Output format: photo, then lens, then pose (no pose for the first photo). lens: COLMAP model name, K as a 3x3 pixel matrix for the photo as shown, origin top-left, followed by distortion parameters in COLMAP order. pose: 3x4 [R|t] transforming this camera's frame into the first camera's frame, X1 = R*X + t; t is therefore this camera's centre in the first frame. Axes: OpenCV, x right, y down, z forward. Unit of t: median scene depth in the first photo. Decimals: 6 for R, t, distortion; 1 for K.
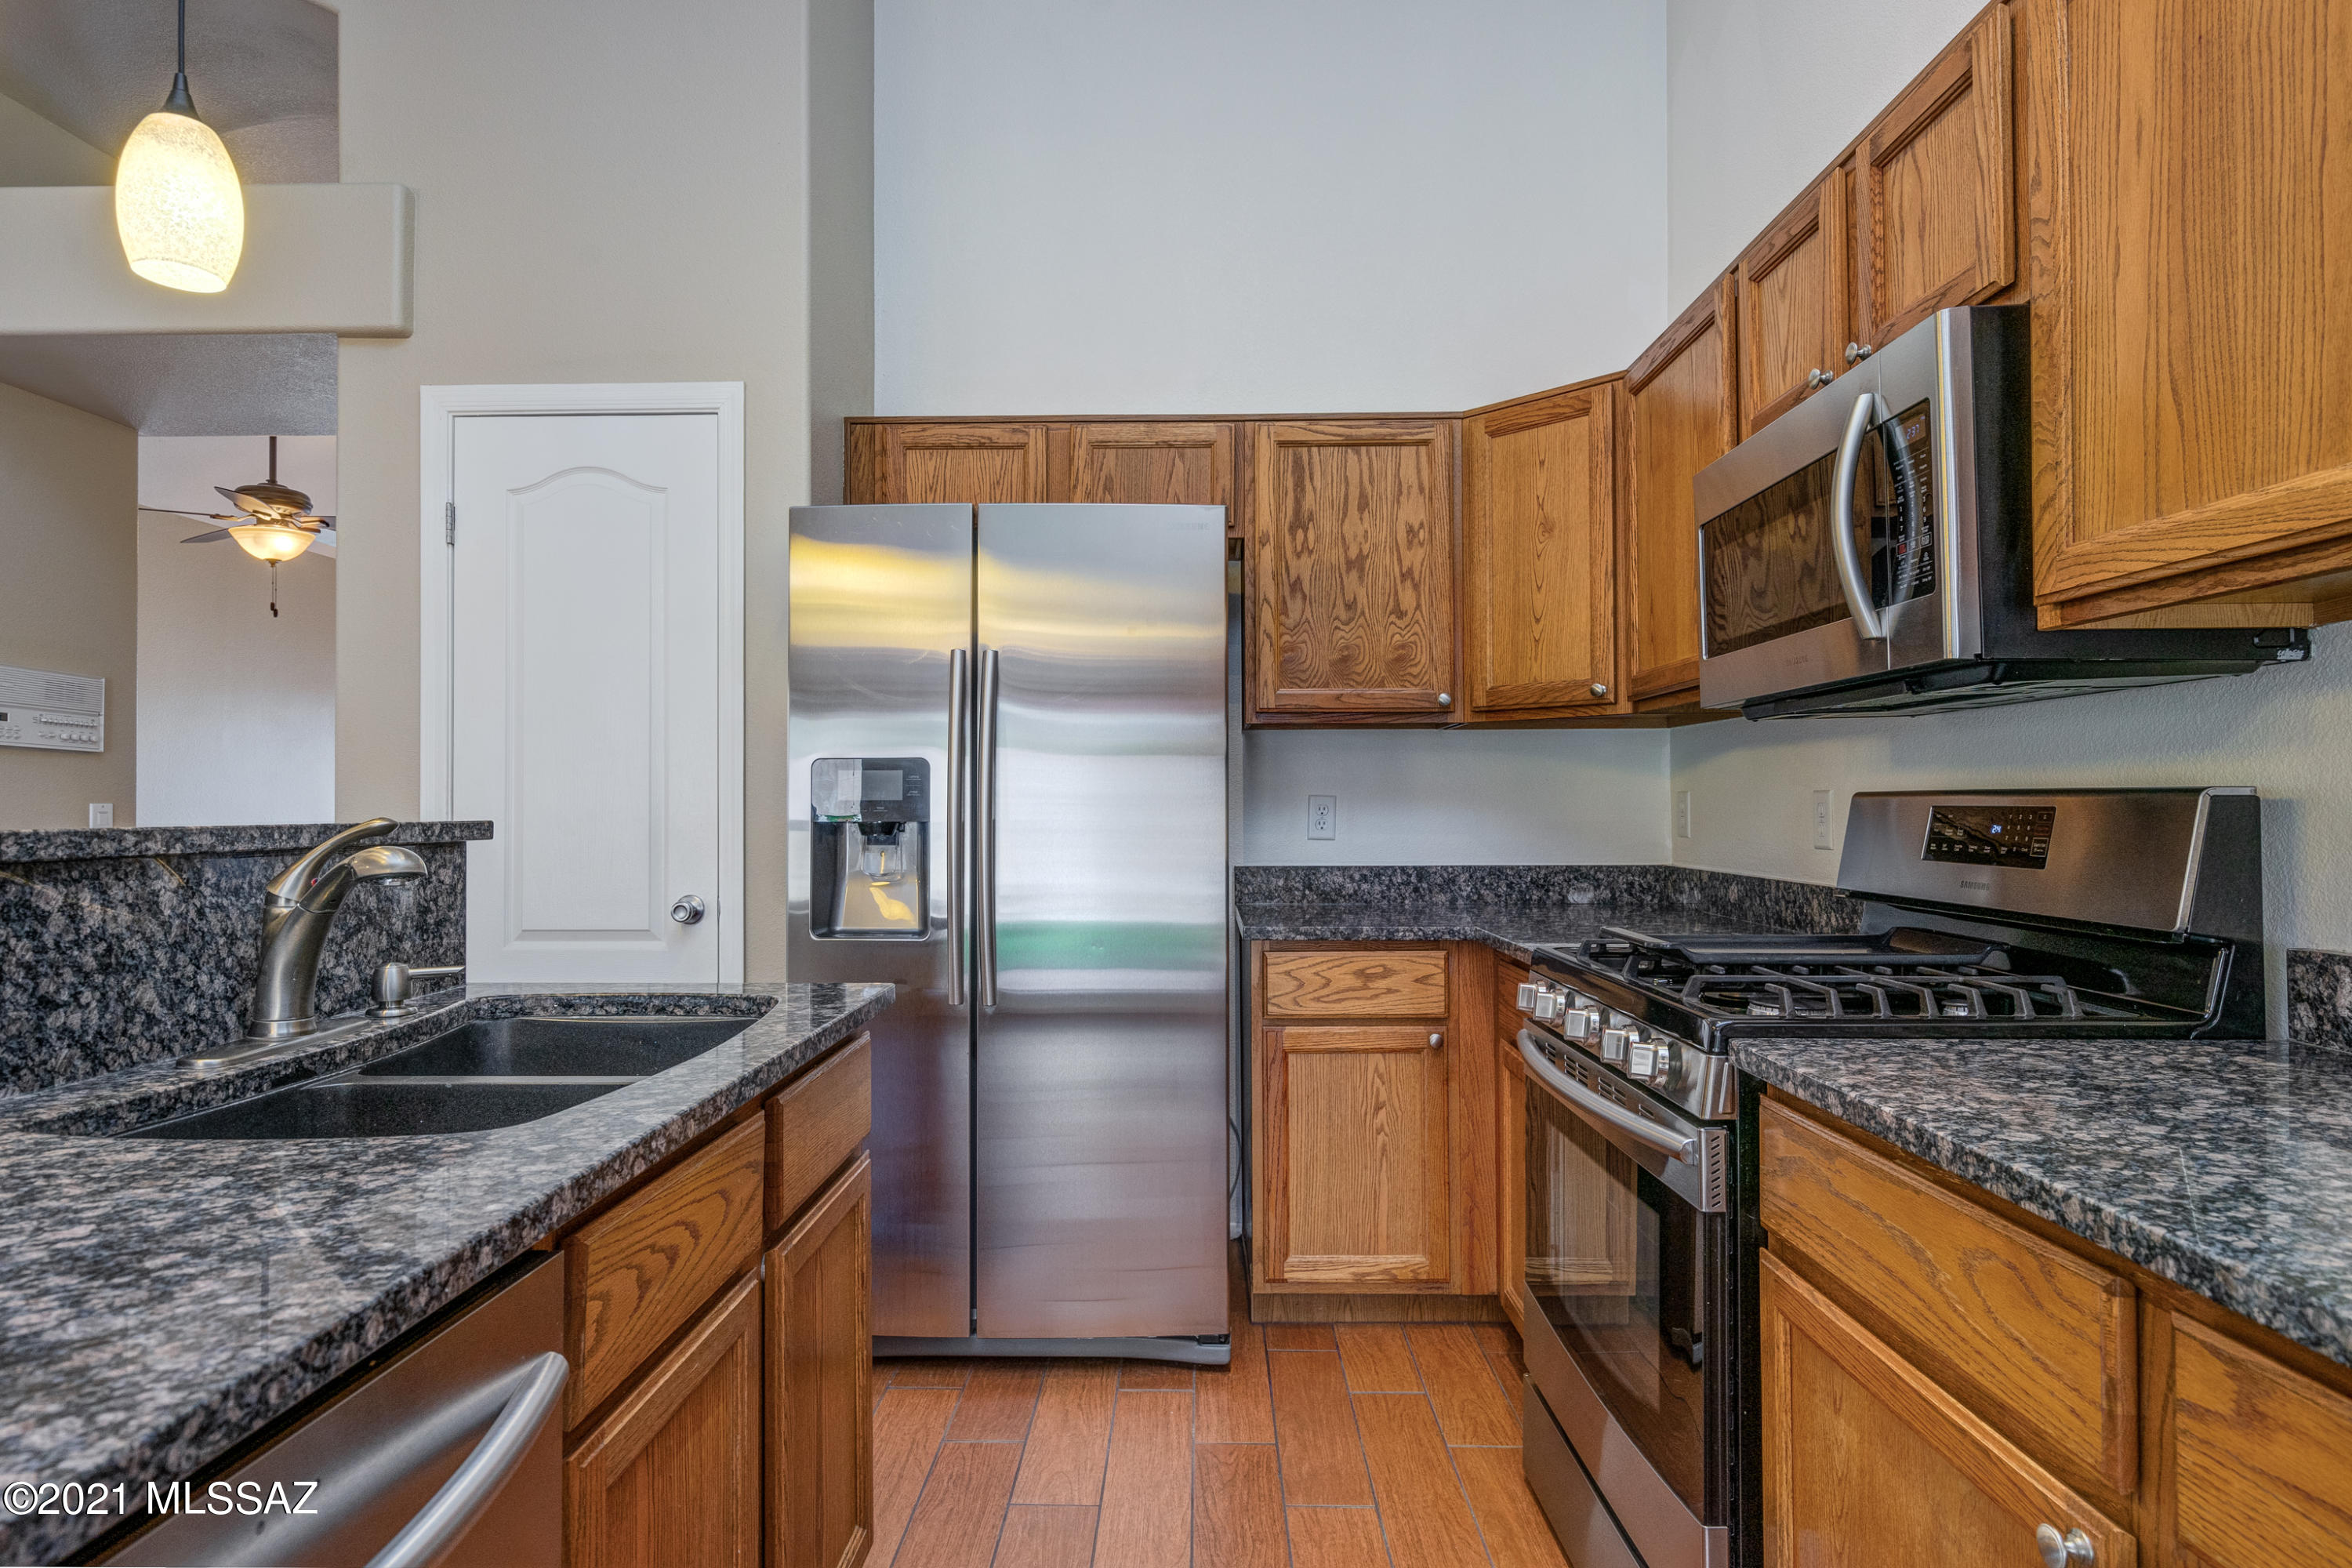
lens RADIAL K [[1274.8, 0, 1179.1], [0, 1274.8, 787.3], [0, 0, 1]] dist [0.003846, 0.000154]
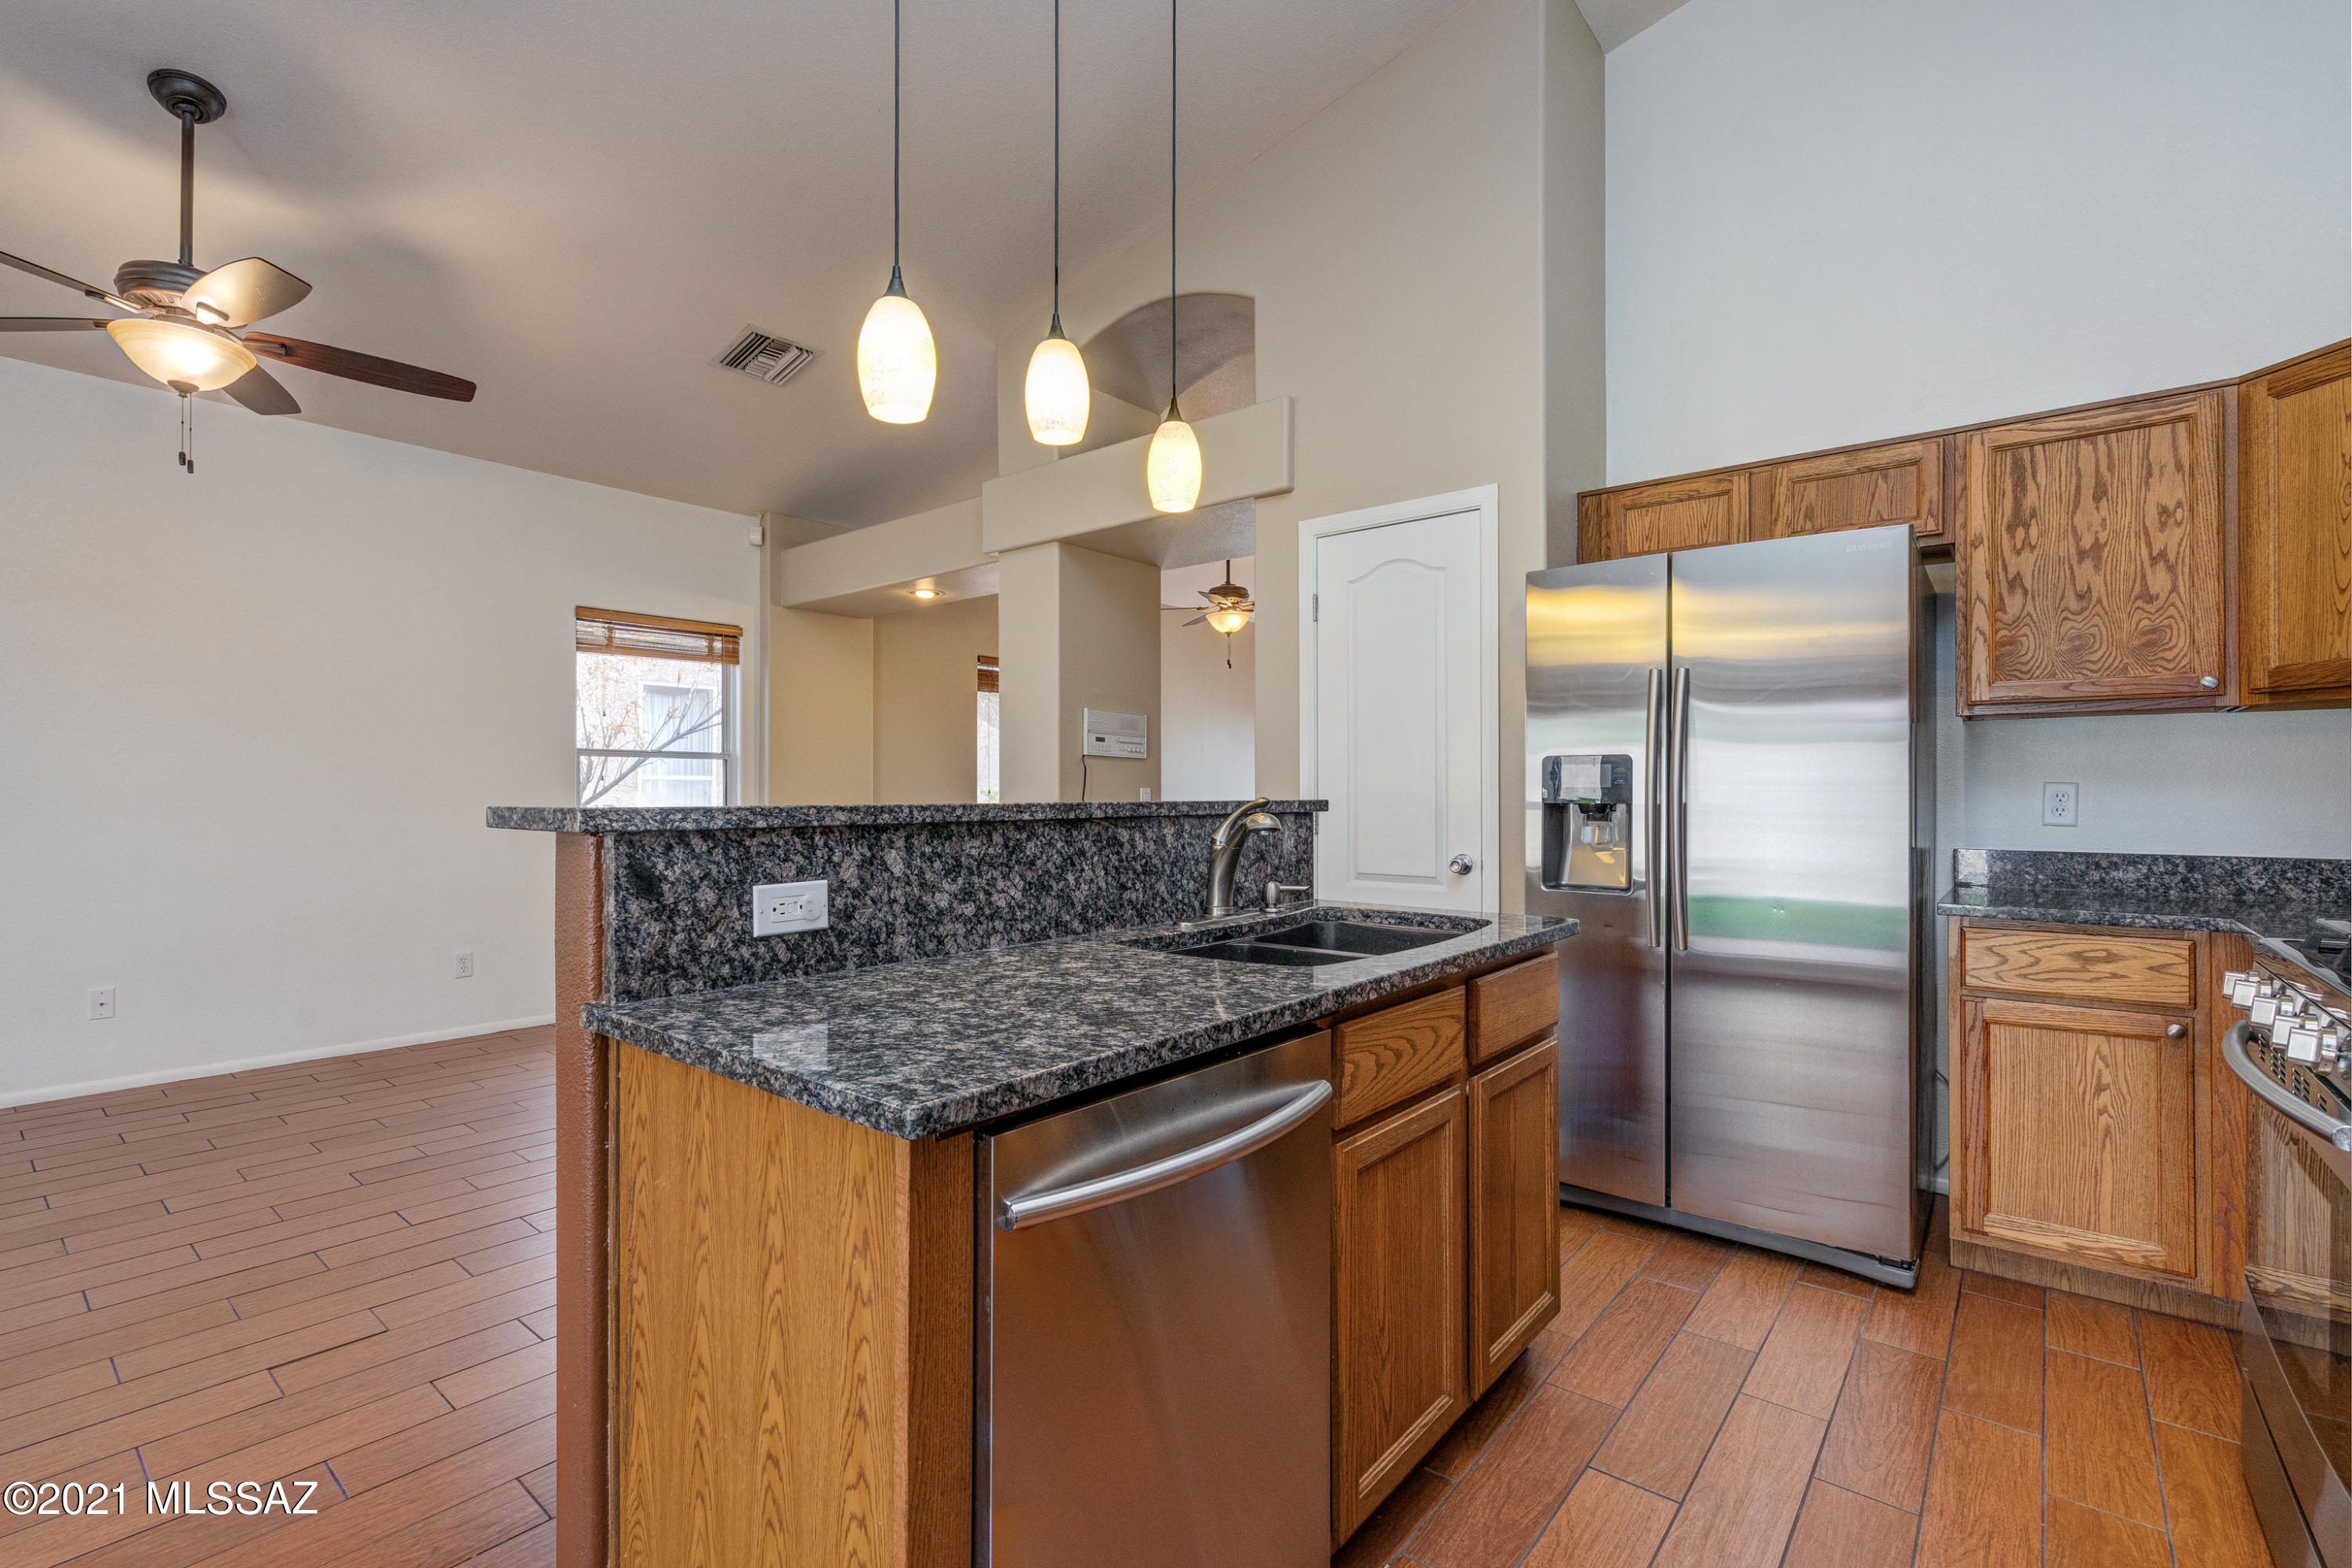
lens RADIAL K [[1061.5, 0, 1173.5], [0, 1061.5, 785.8], [0, 0, 1]] dist [-0.002973, 0.001123]
pose [[0.780250, 0.000372, -0.625467, 0.108839], [0.006264, 0.999945, 0.008410, -0.003097], [0.625436, -0.010480, 0.780205, -0.124167]]
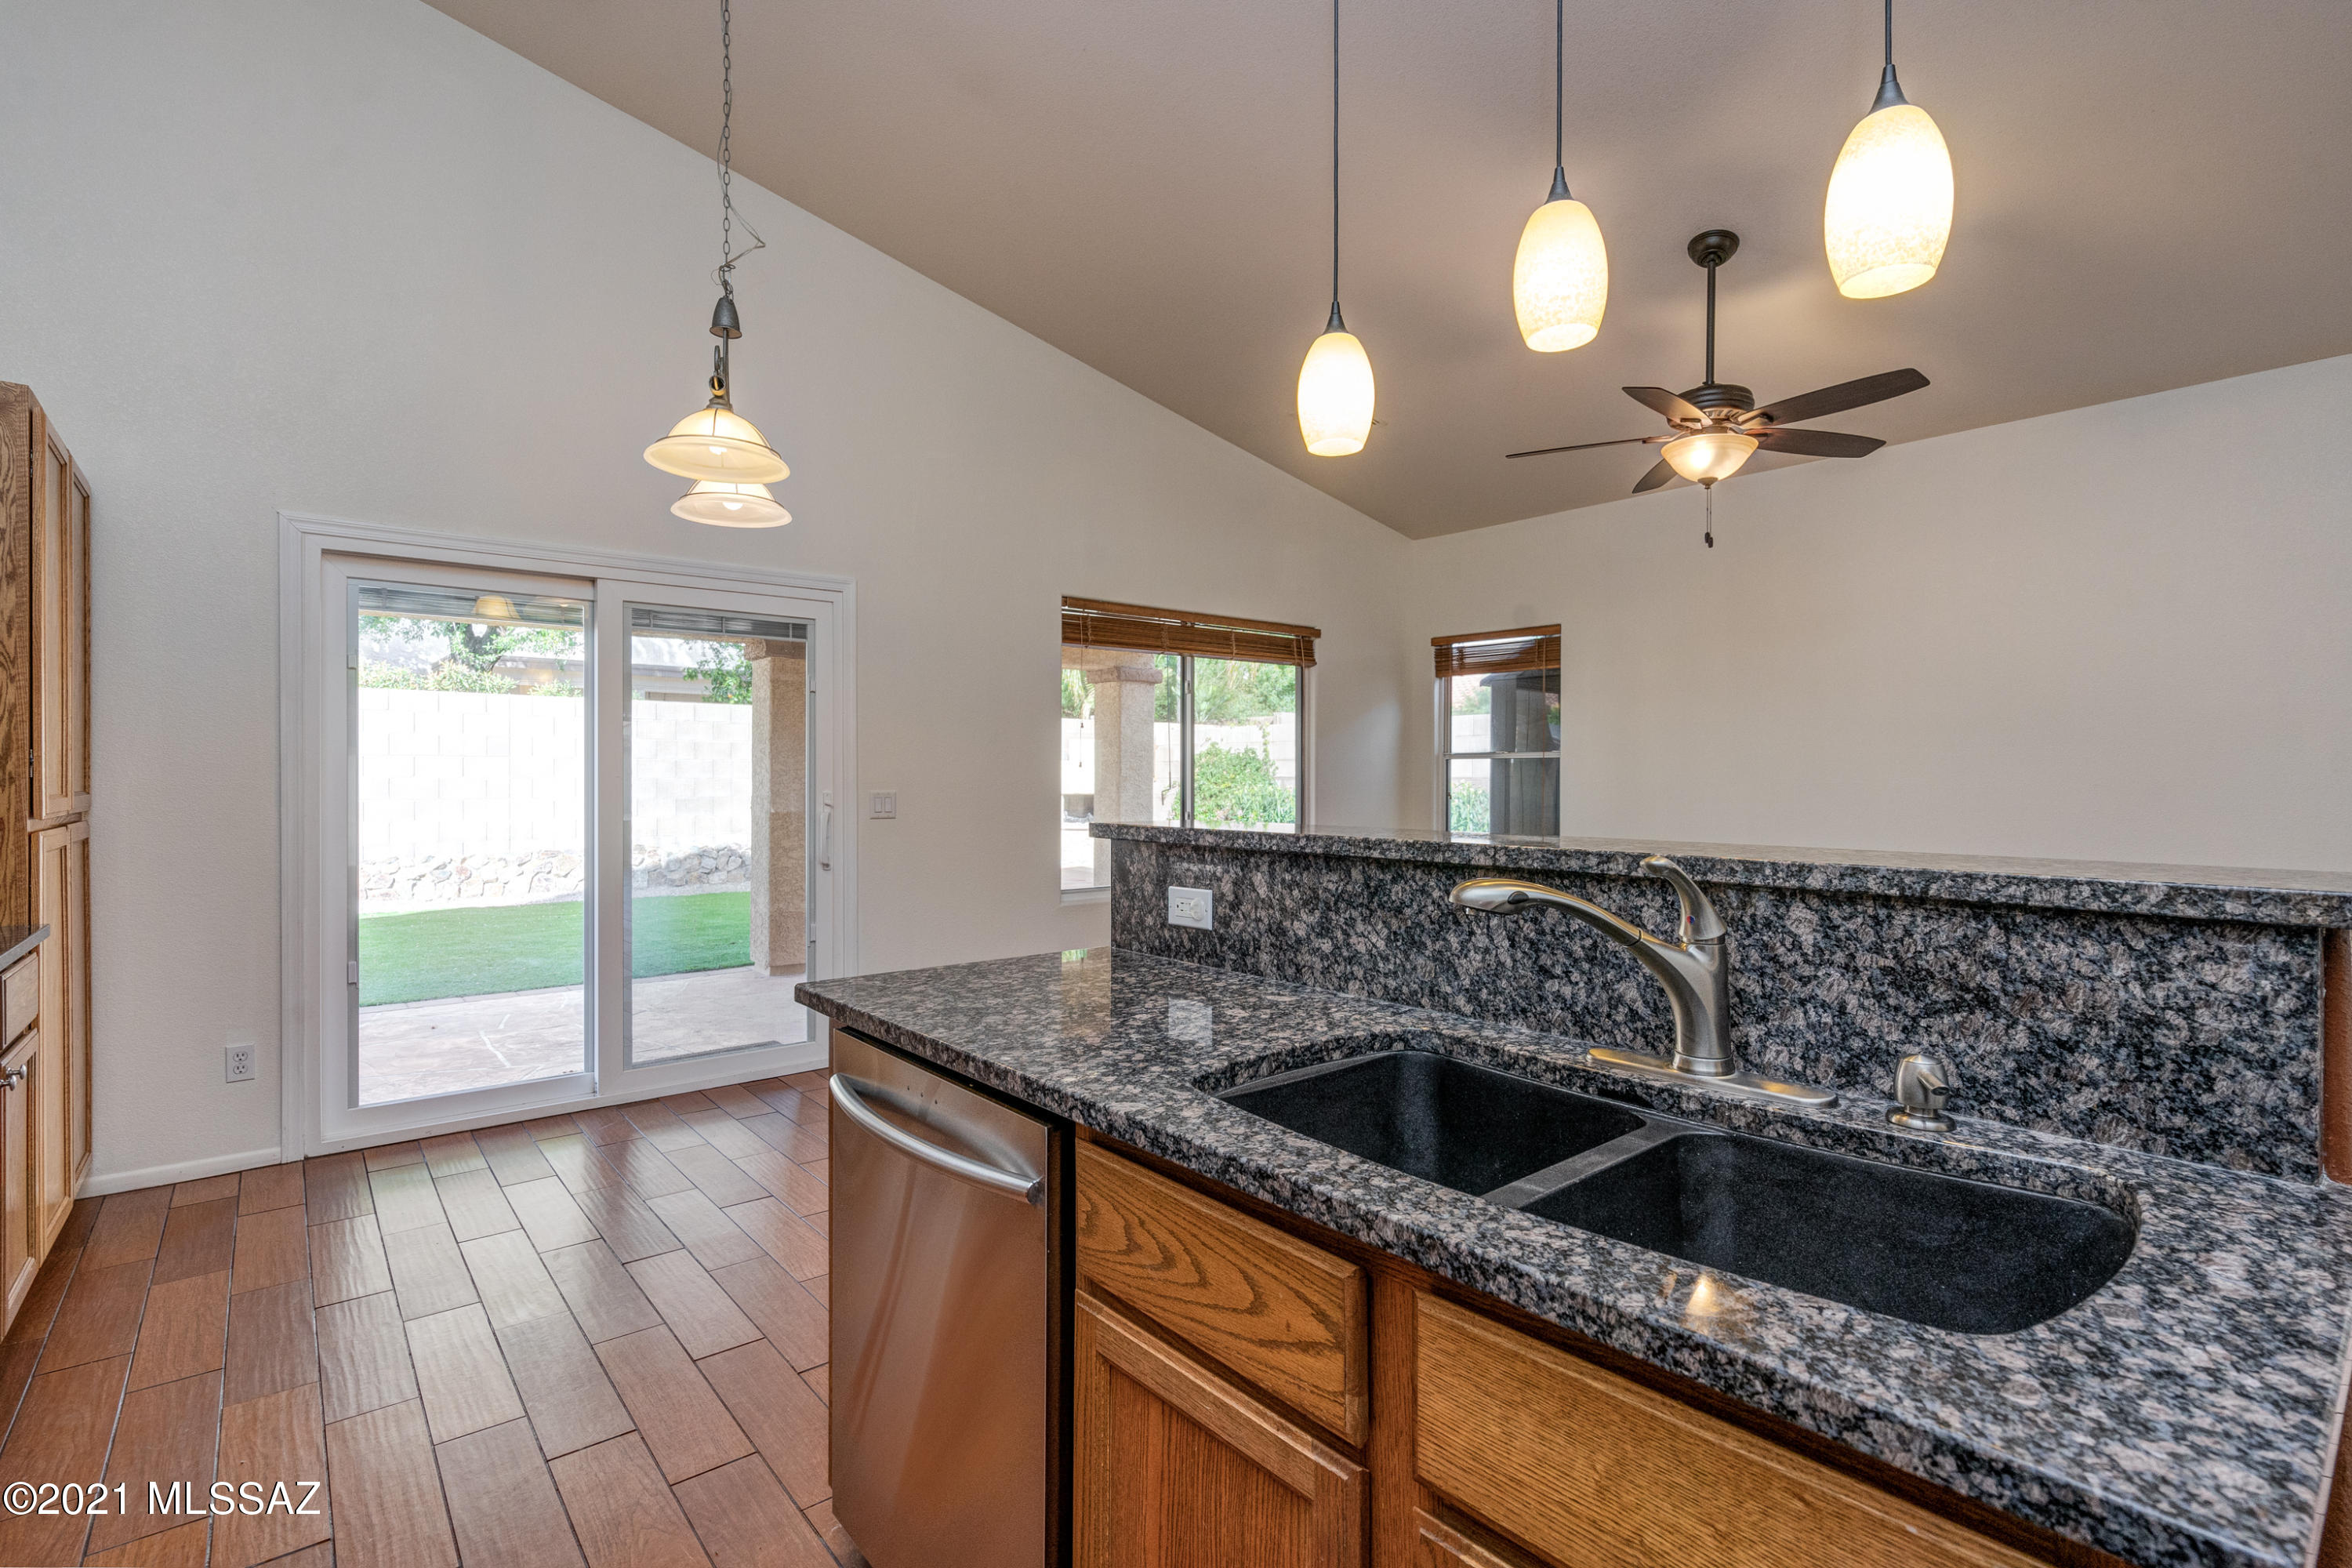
lens RADIAL K [[1093.9, 0, 1176.0], [0, 1093.9, 784.0], [0, 0, 1]] dist [0.000722, 0.000408]
pose [[-0.766036, 0.003859, -0.642786, 0.085200], [0.009588, 0.999939, -0.005422, -0.015050], [0.642726, -0.010316, -0.766027, 0.744804]]
